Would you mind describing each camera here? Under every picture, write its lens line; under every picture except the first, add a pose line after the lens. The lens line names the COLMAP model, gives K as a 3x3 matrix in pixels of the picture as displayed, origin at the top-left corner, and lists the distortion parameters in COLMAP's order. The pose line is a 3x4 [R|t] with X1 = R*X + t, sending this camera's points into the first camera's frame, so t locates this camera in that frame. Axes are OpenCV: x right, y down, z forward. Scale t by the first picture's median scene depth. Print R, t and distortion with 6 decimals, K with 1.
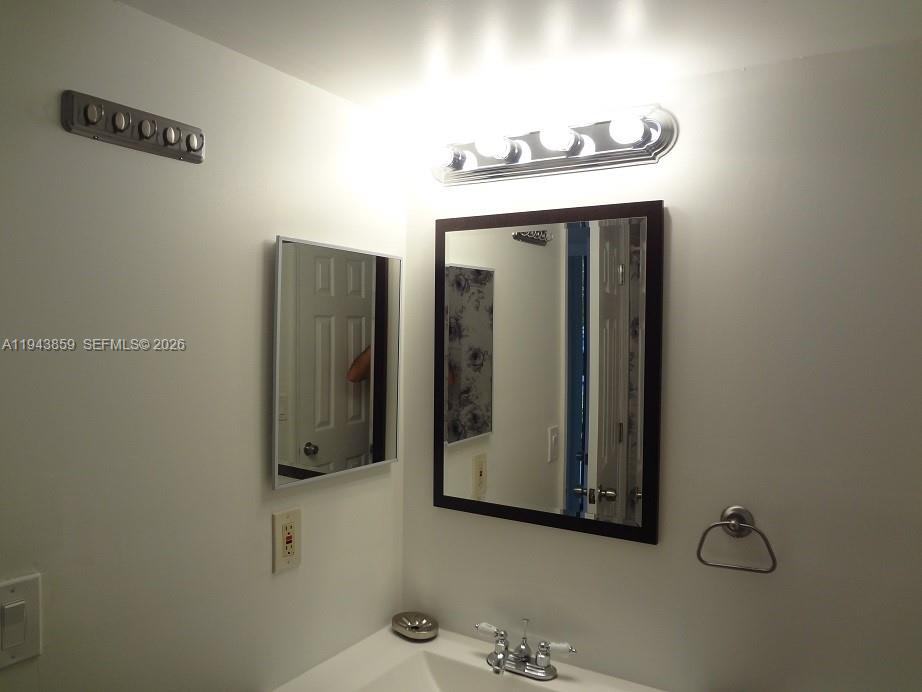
lens RADIAL K [[679.1, 0, 461.0], [0, 679.1, 346.0], [0, 0, 1]] dist [-0.058700, -0.001504]
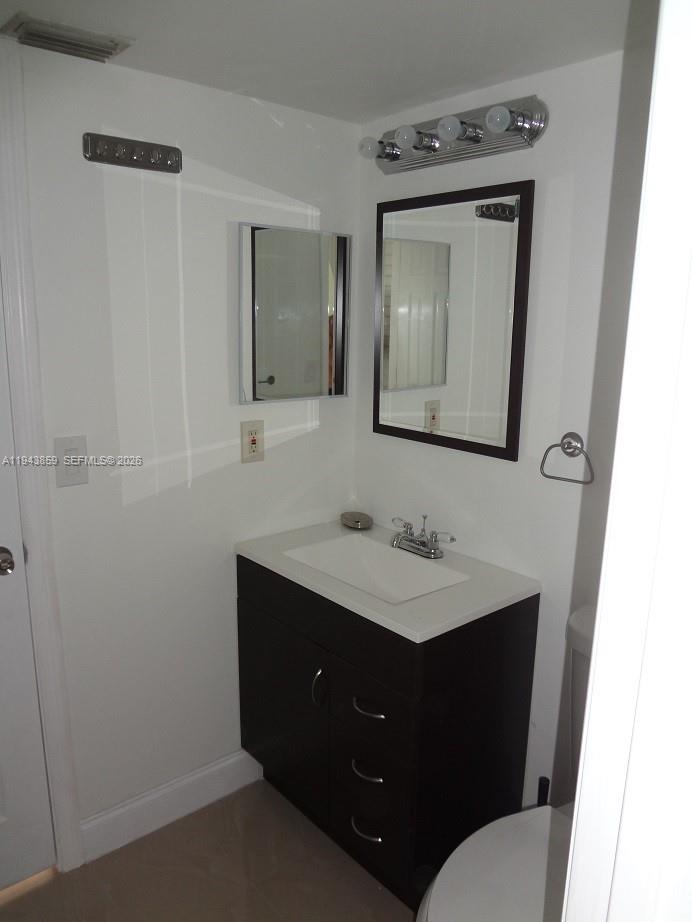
lens RADIAL K [[687.2, 0, 346.0], [0, 687.2, 461.0], [0, 0, 1]] dist [-0.065002, 0.027415]
pose [[0.955658, 0.067795, -0.286569, 0.153558], [-0.011395, 0.980923, 0.194062, 0.018554], [0.294258, -0.182191, 0.938200, -0.139252]]
